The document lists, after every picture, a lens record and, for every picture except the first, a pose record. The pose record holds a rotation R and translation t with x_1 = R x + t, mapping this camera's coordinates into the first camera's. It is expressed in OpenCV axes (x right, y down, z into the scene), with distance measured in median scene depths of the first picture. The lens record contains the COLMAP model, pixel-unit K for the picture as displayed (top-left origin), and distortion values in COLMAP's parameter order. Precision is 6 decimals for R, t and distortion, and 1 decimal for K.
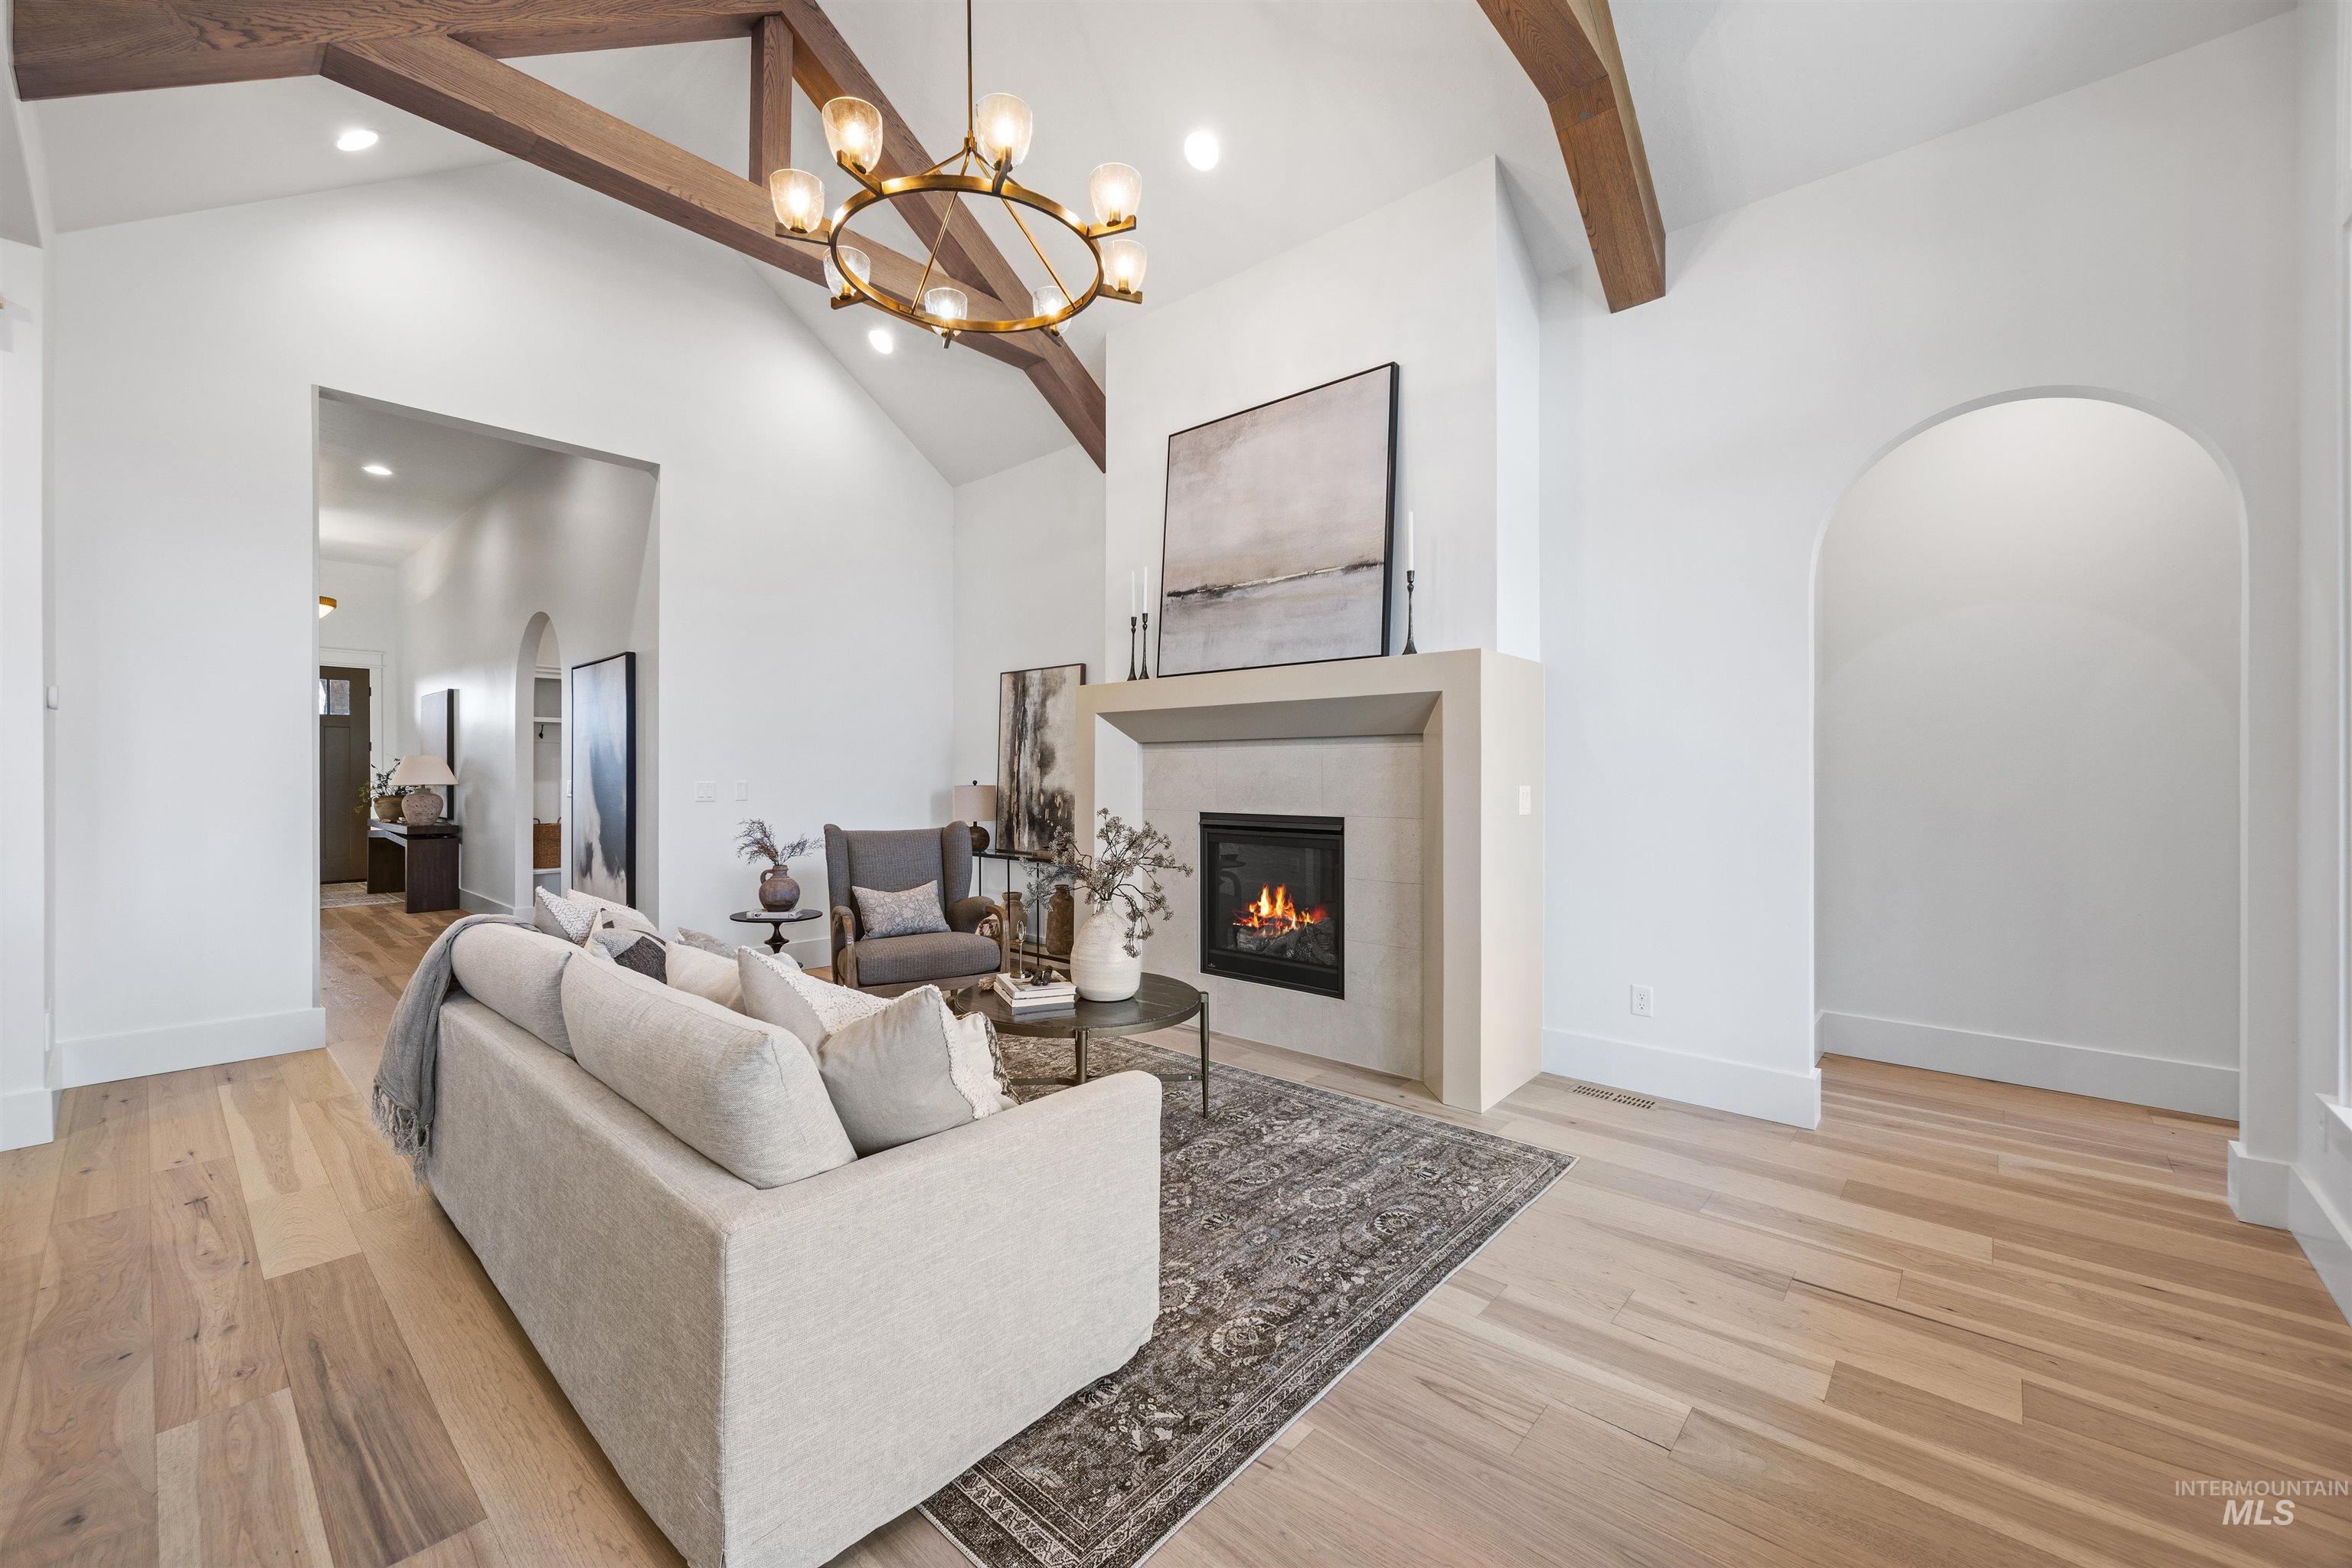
lens RADIAL K [[933.4, 0, 1149.3], [0, 933.4, 773.0], [0, 0, 1]] dist [-0.001039, -0.000067]
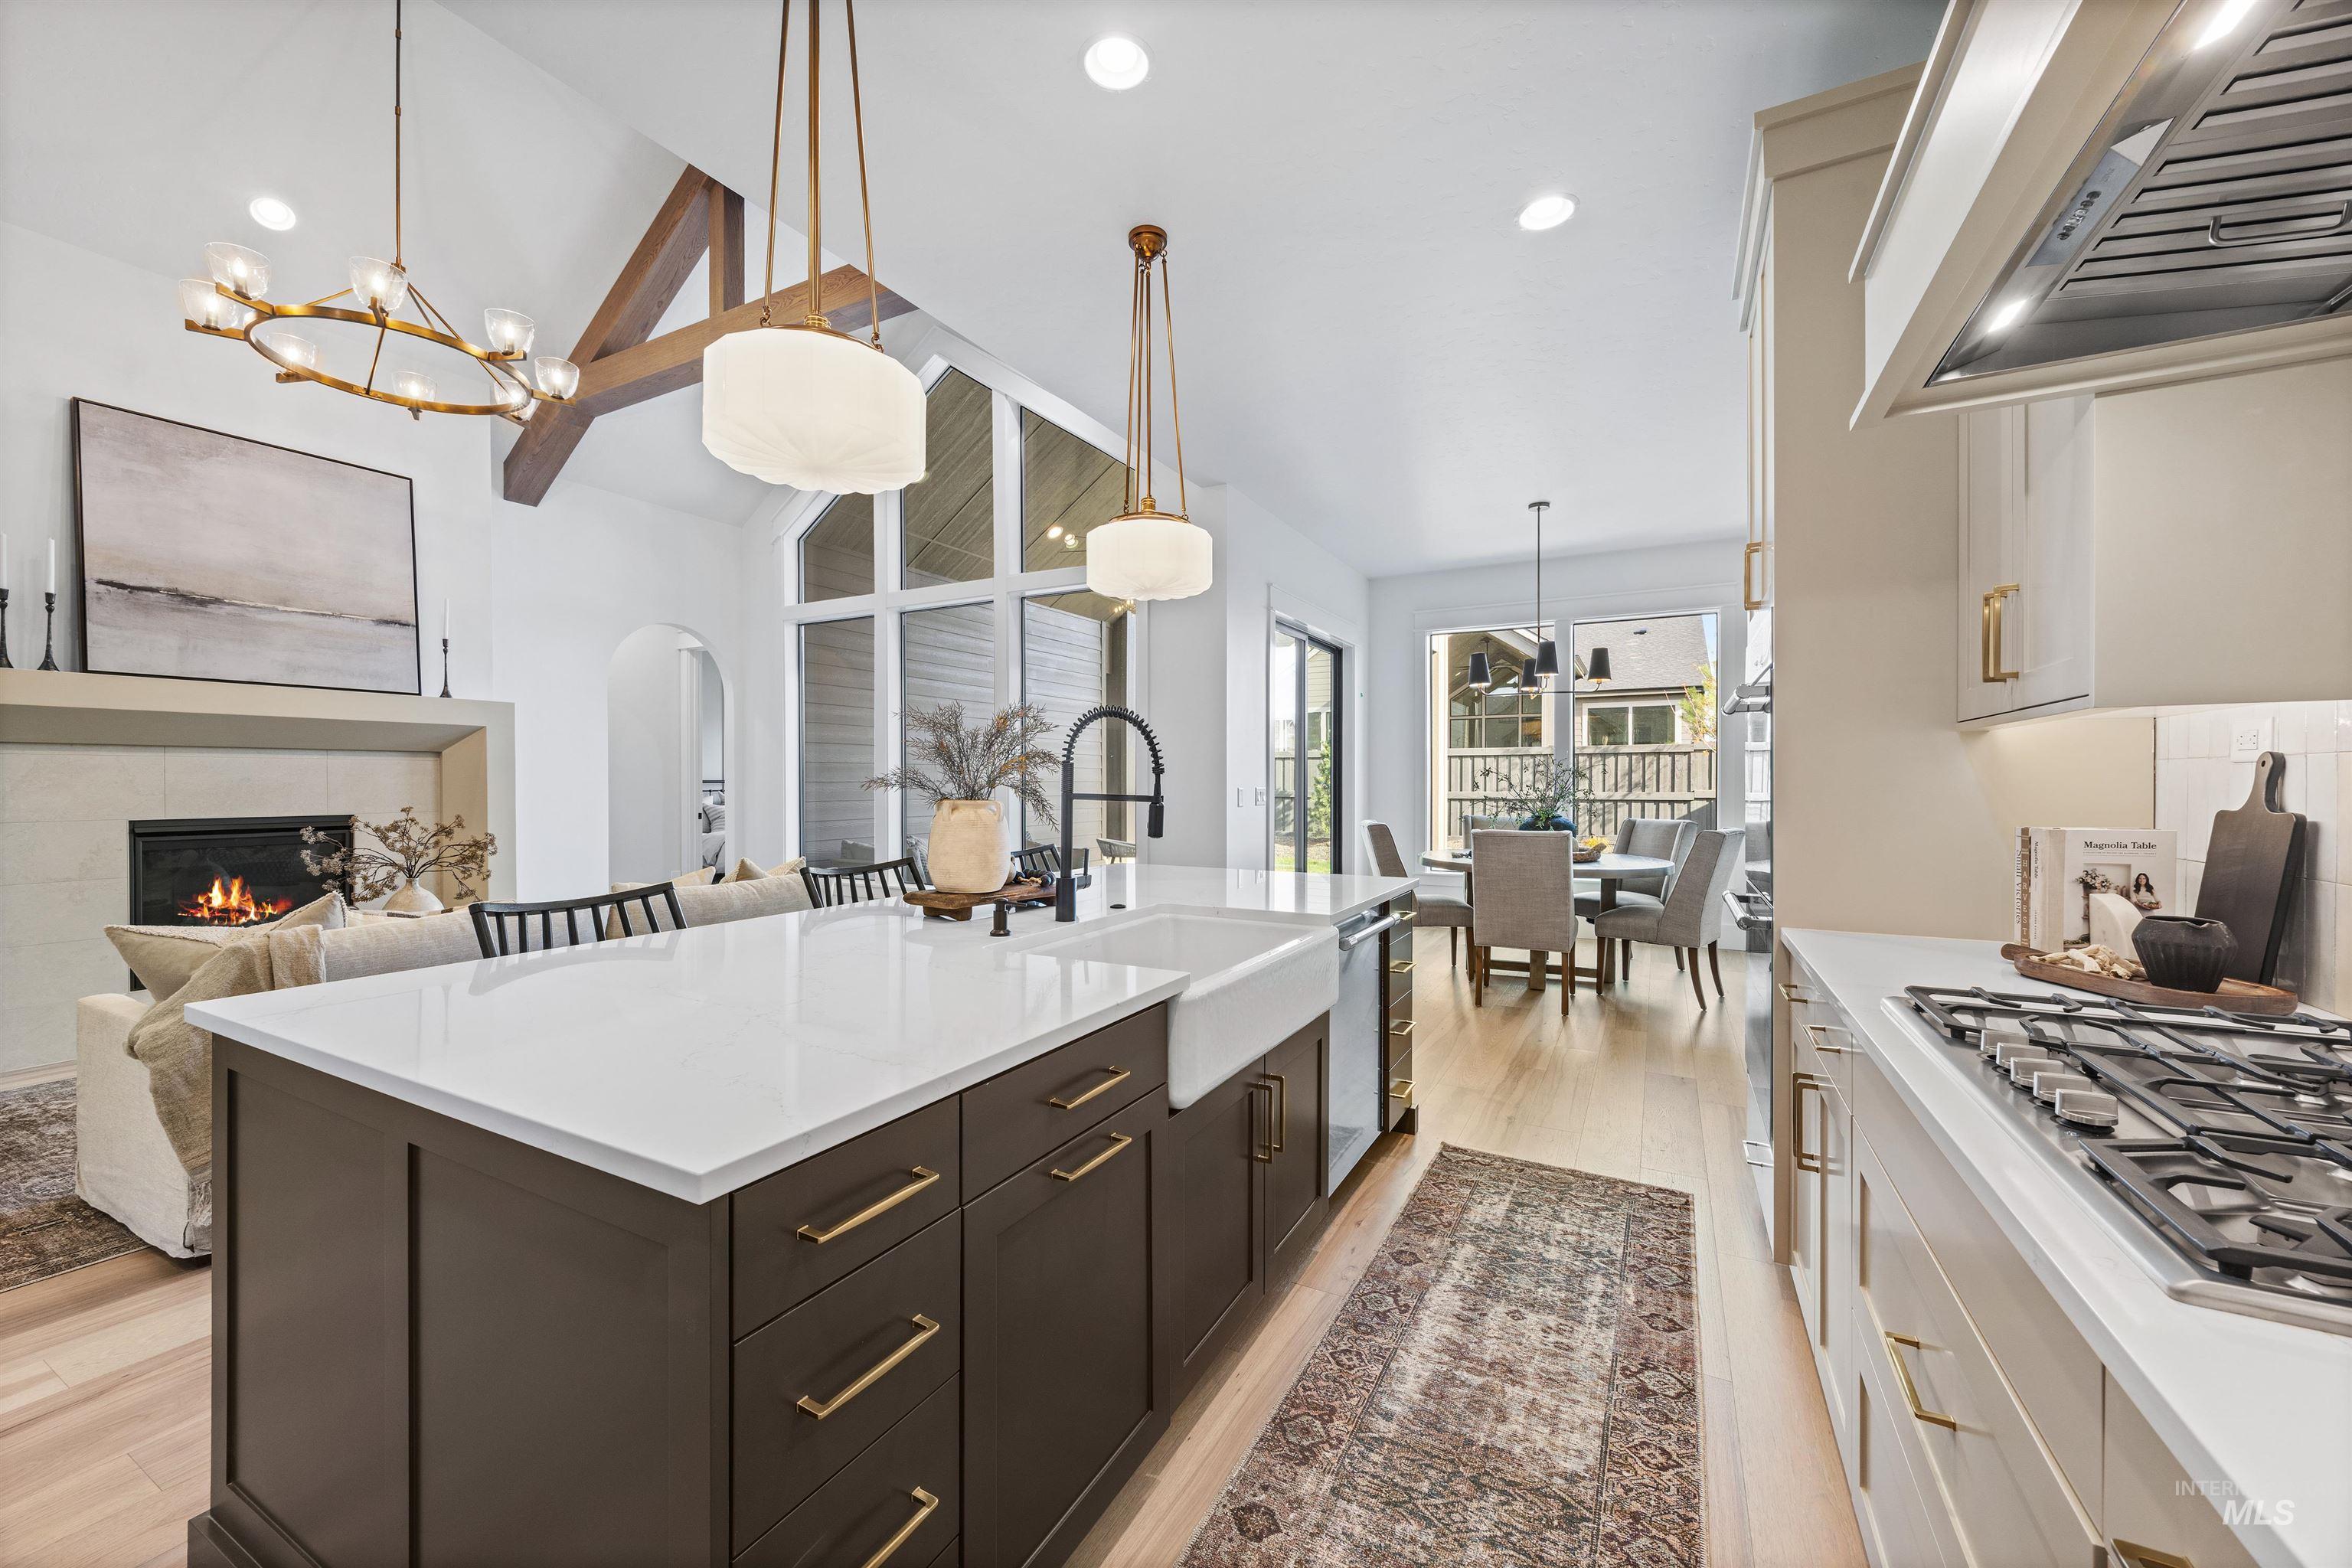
lens RADIAL K [[894.3, 0, 1165.9], [0, 894.3, 788.2], [0, 0, 1]] dist [-0.000682, 0.000087]
pose [[-0.241507, -0.010343, 0.970344, -1.168174], [-0.002828, 0.999946, 0.009954, -0.002975], [-0.970395, -0.000340, -0.241523, 0.224782]]
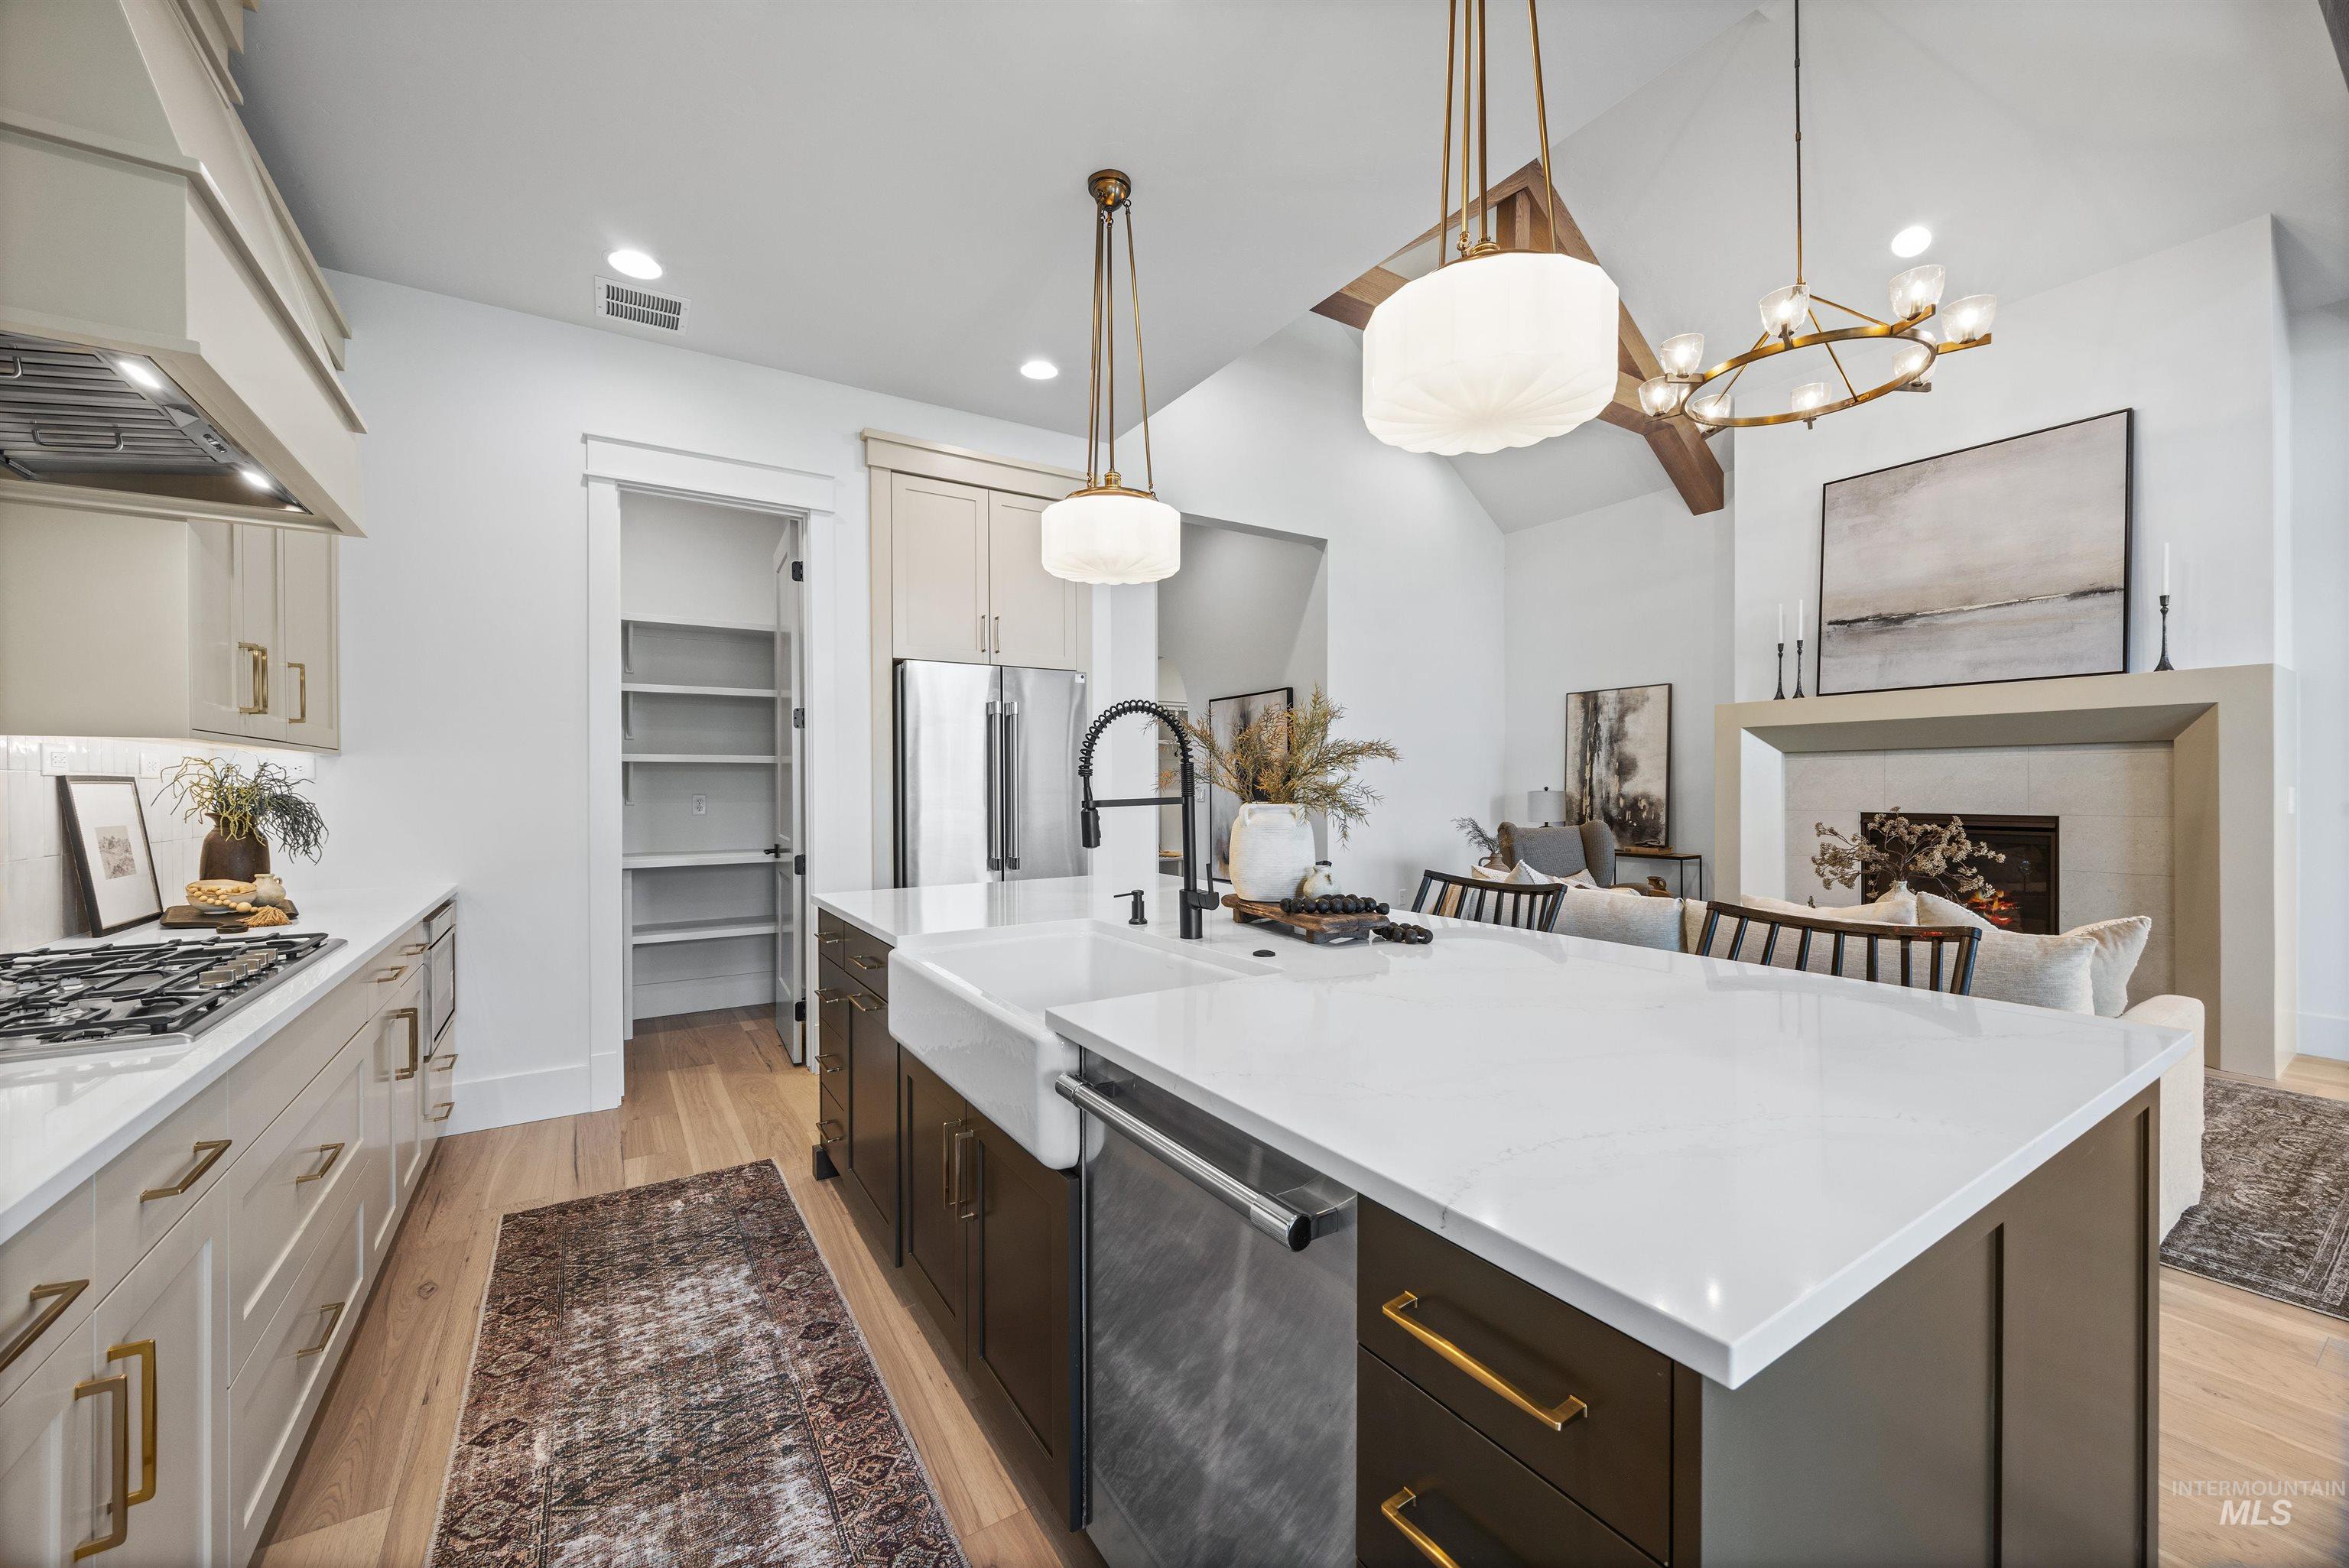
lens RADIAL K [[906.7, 0, 1165.6], [0, 906.7, 786.7], [0, 0, 1]] dist [0.000307, 0.000031]
pose [[0.966709, -0.006489, -0.255795, -0.529655], [0.007824, 0.999961, 0.004200, -0.000934], [0.255757, -0.006062, 0.966722, -0.316643]]
